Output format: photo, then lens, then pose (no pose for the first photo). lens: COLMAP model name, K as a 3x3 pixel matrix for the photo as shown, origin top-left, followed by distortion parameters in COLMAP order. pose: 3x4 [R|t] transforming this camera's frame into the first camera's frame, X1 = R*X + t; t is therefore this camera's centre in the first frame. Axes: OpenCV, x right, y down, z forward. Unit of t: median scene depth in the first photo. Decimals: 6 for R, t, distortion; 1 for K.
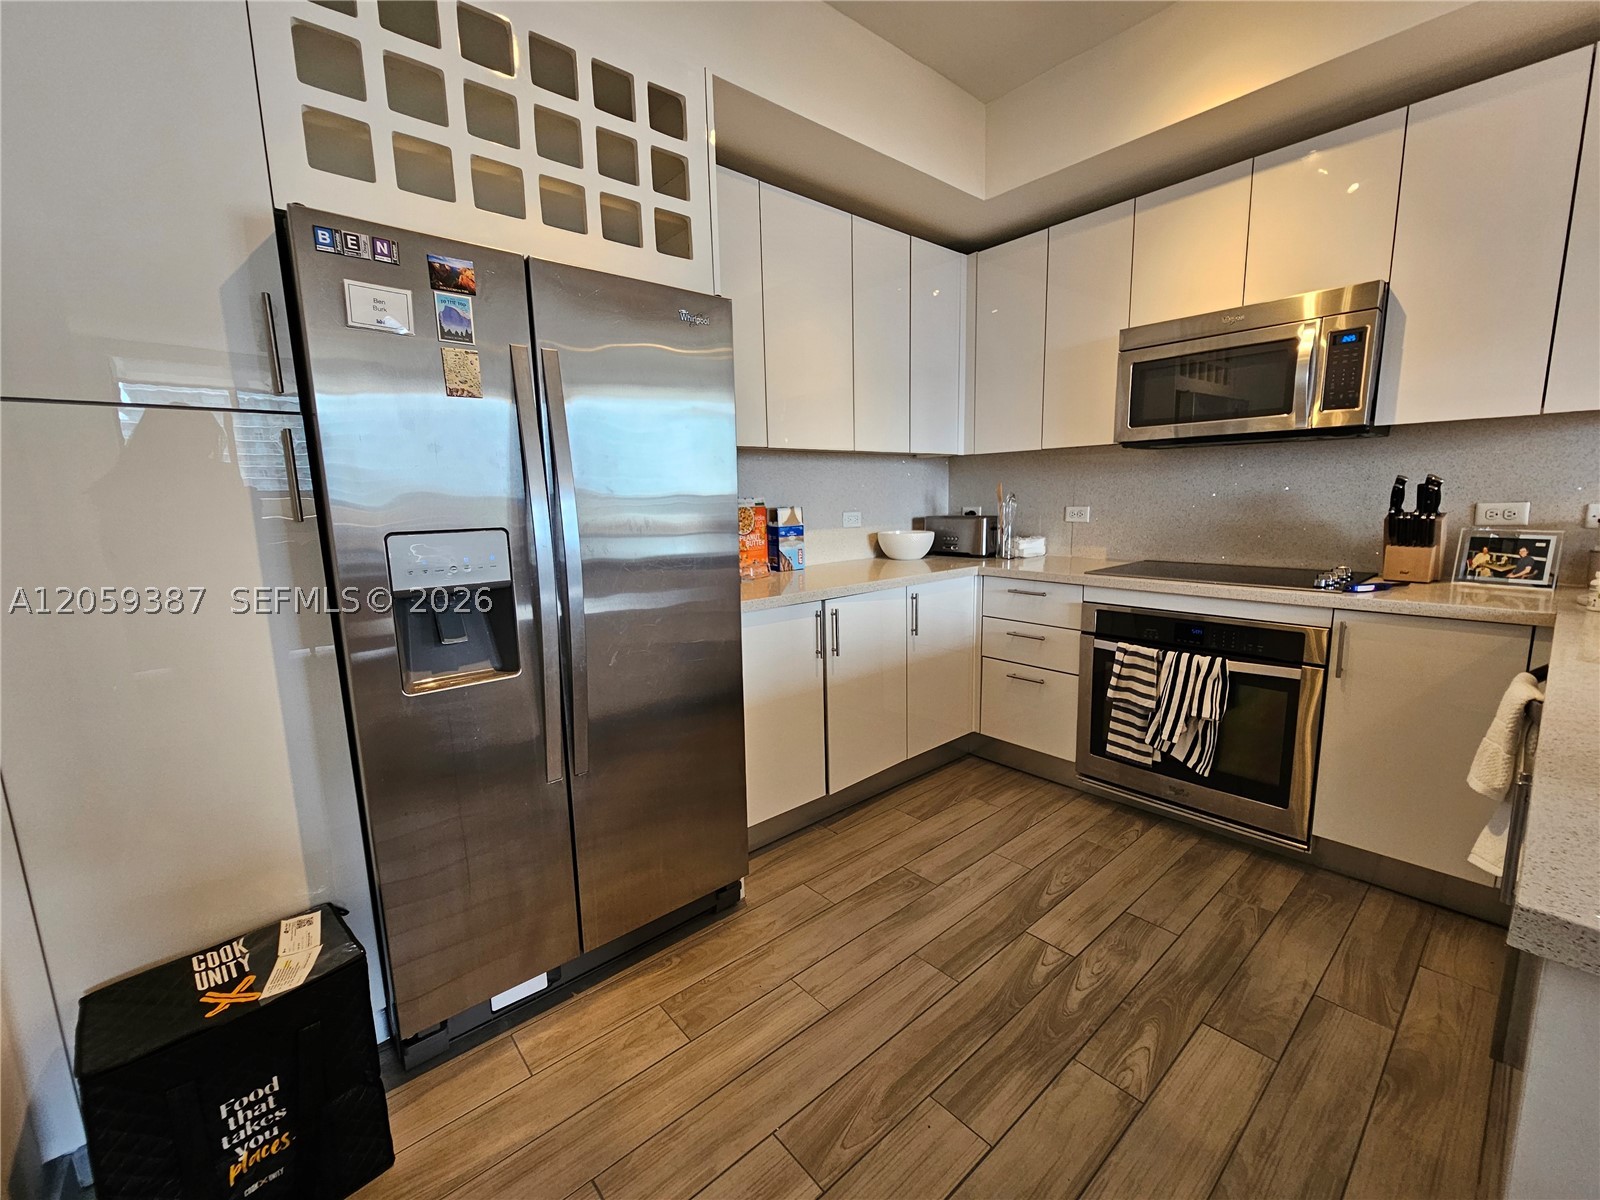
lens RADIAL K [[663.9, 0, 813.0], [0, 663.9, 595.7], [0, 0, 1]] dist [-0.000662, 0.000914]
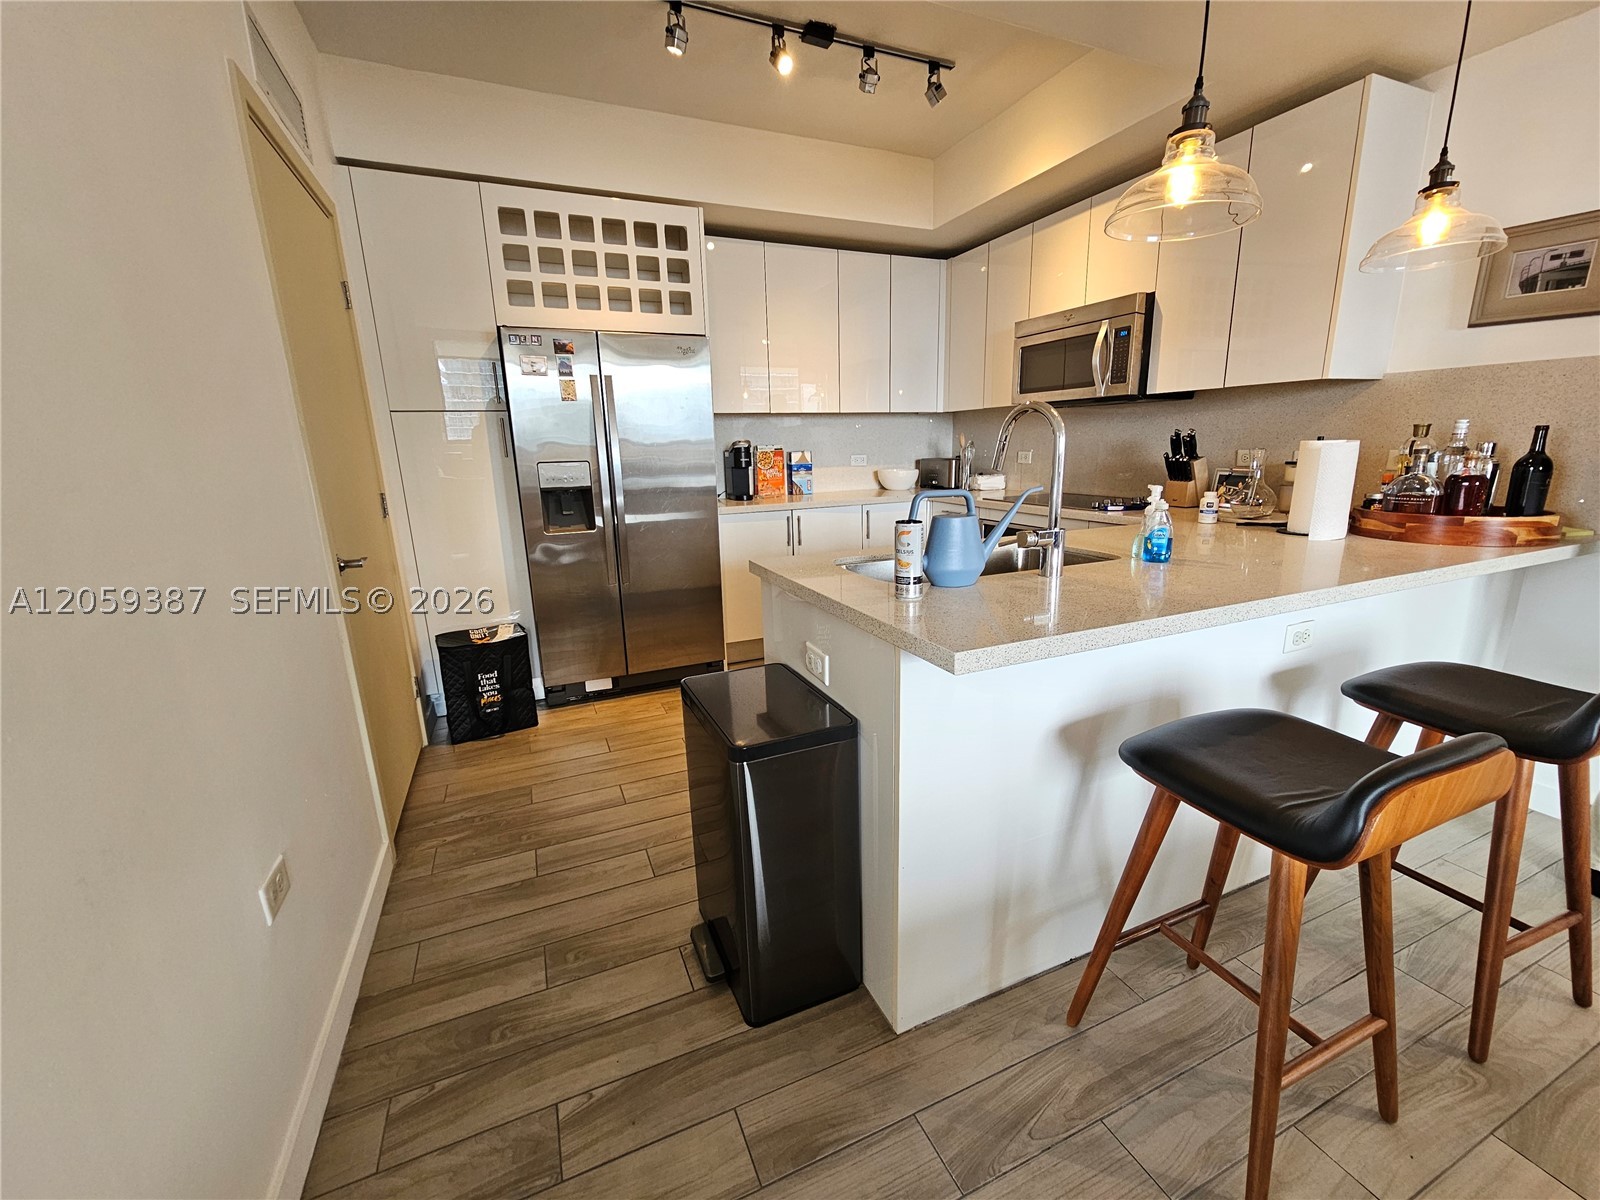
lens RADIAL K [[663.9, 0, 813.0], [0, 663.9, 595.7], [0, 0, 1]] dist [-0.000662, 0.000914]
pose [[0.955165, 0.064949, -0.288863, 0.597738], [-0.040765, 0.995200, 0.088971, 0.074853], [0.293255, -0.073206, 0.953227, -0.589499]]
